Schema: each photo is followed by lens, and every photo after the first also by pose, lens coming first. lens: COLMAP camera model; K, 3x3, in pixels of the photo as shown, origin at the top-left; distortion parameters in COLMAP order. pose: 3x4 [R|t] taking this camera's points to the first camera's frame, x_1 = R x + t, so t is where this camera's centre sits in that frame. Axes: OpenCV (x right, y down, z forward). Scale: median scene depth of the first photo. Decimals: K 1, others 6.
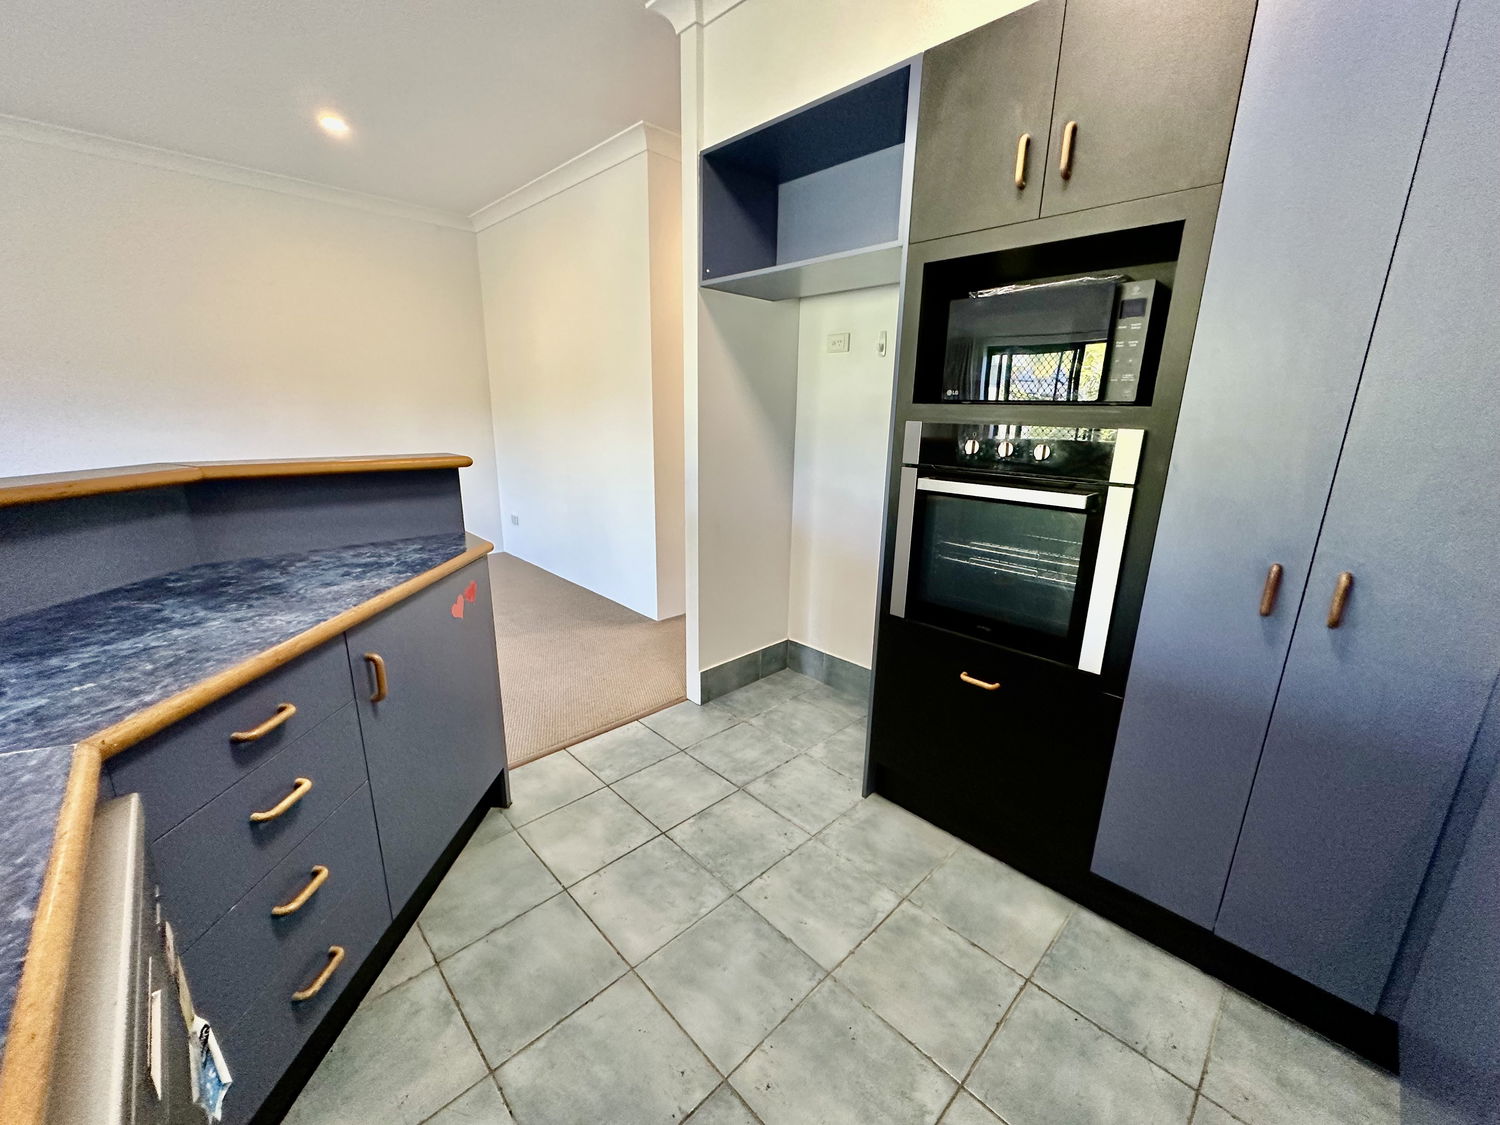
lens RADIAL K [[599.3, 0, 751.4], [0, 599.3, 562.4], [0, 0, 1]] dist [-0.004473, -0.000638]
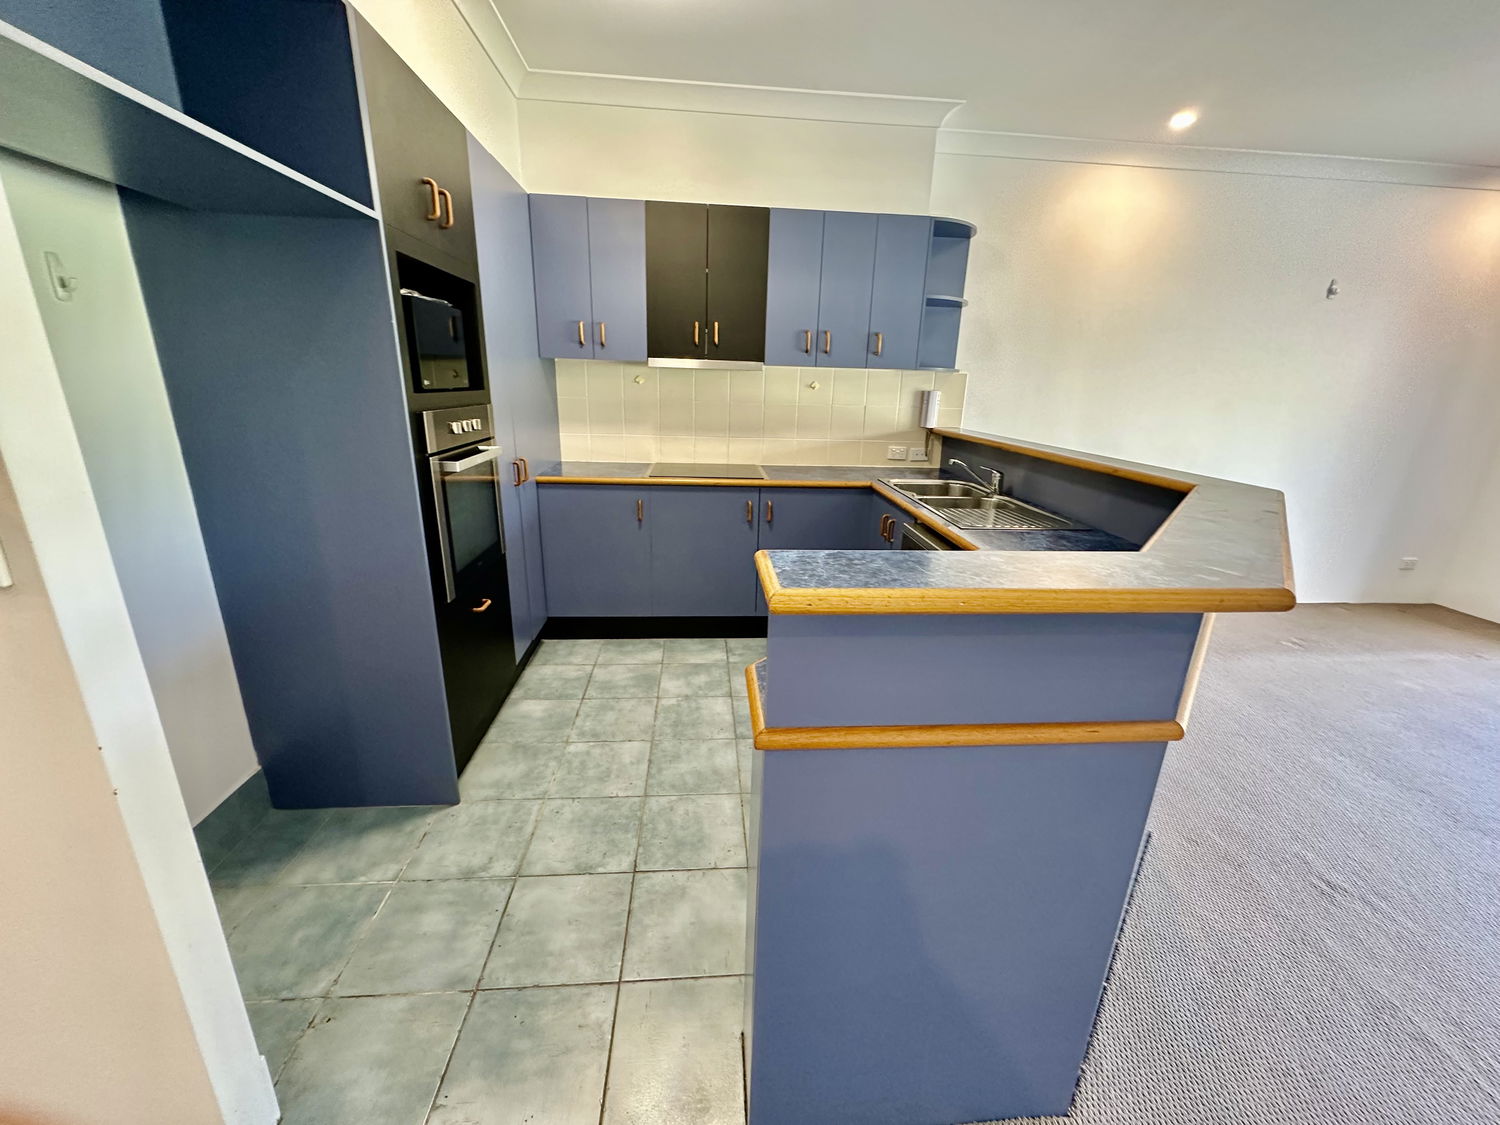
lens RADIAL K [[599.3, 0, 750.0], [0, 599.3, 562.4], [0, 0, 1]] dist [-0.004473, -0.000638]
pose [[-0.770511, -0.220578, 0.598046, -0.813681], [0.124690, 0.867935, 0.480771, -0.429540], [-0.625112, 0.445010, -0.641250, 1.408421]]
